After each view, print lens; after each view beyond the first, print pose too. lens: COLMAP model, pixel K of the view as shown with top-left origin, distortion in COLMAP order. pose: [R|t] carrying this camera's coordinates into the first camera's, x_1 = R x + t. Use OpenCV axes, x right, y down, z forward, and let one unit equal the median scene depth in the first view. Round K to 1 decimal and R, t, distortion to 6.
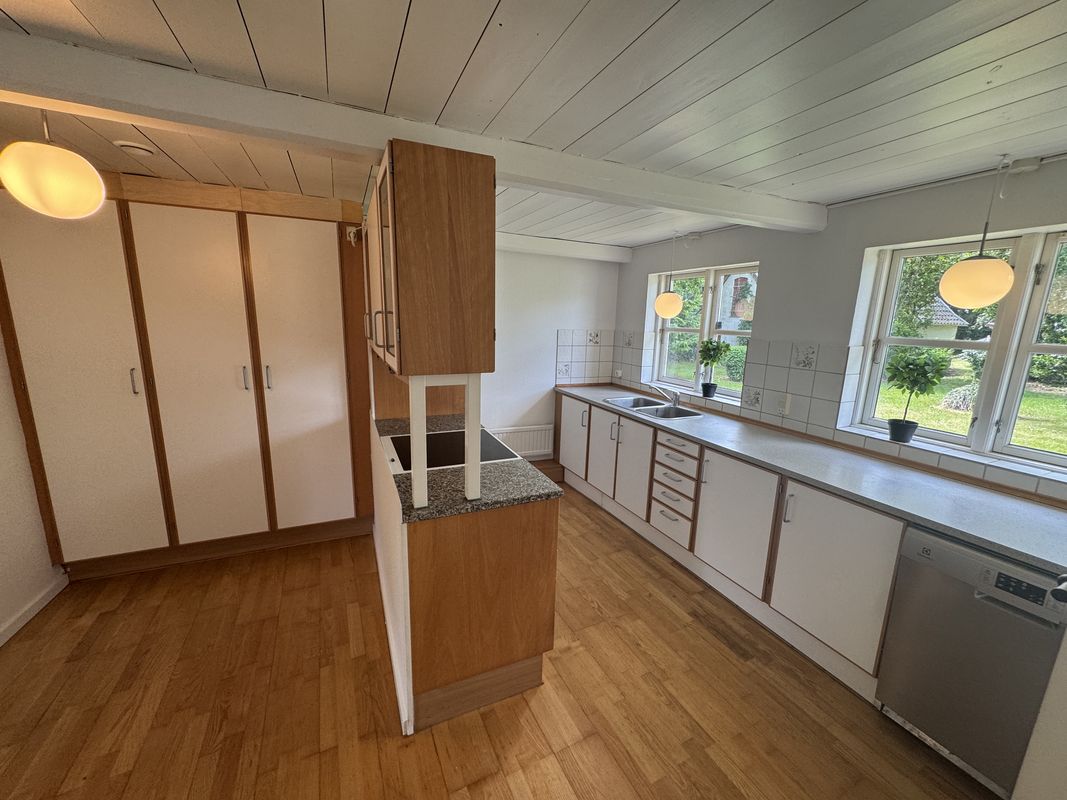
lens RADIAL K [[428.6, 0, 534.6], [0, 428.6, 404.7], [0, 0, 1]] dist [-0.000321, -0.000009]
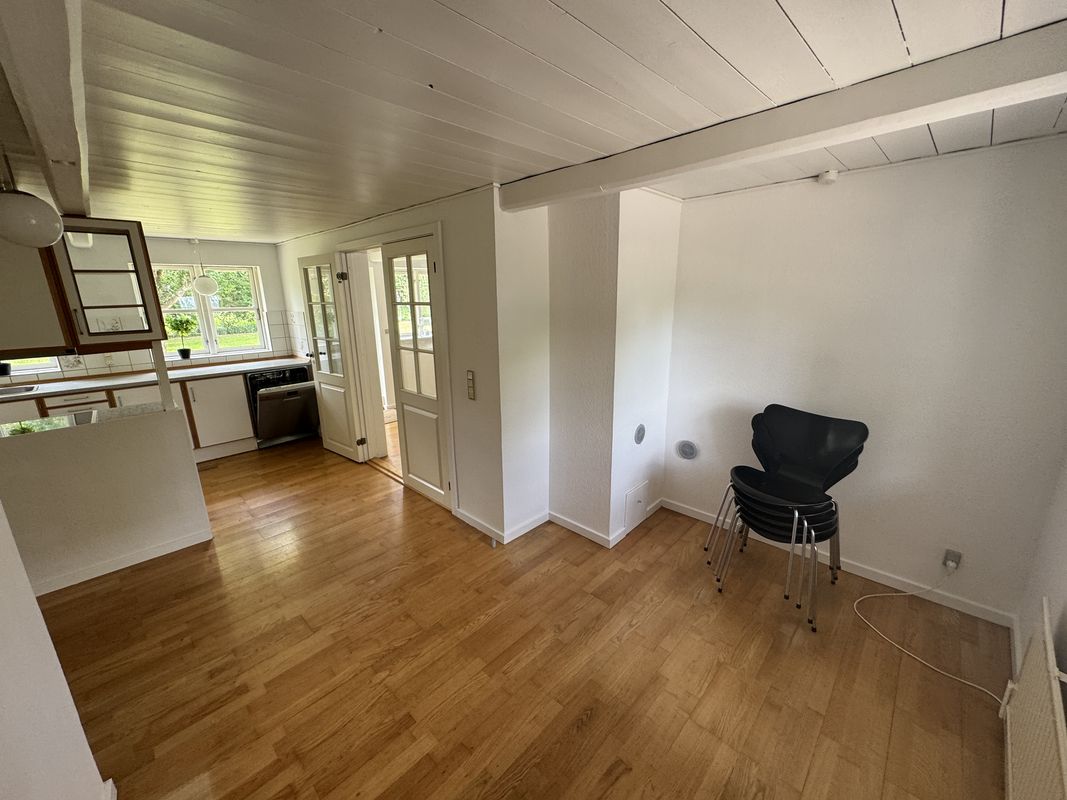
lens RADIAL K [[428.6, 0, 535.9], [0, 428.6, 398.4], [0, 0, 1]] dist [-0.000321, -0.000009]
pose [[-0.334996, -0.256240, 0.906708, -1.854137], [0.191018, 0.923858, 0.331661, -0.112834], [-0.922654, 0.284303, -0.260542, 0.013199]]
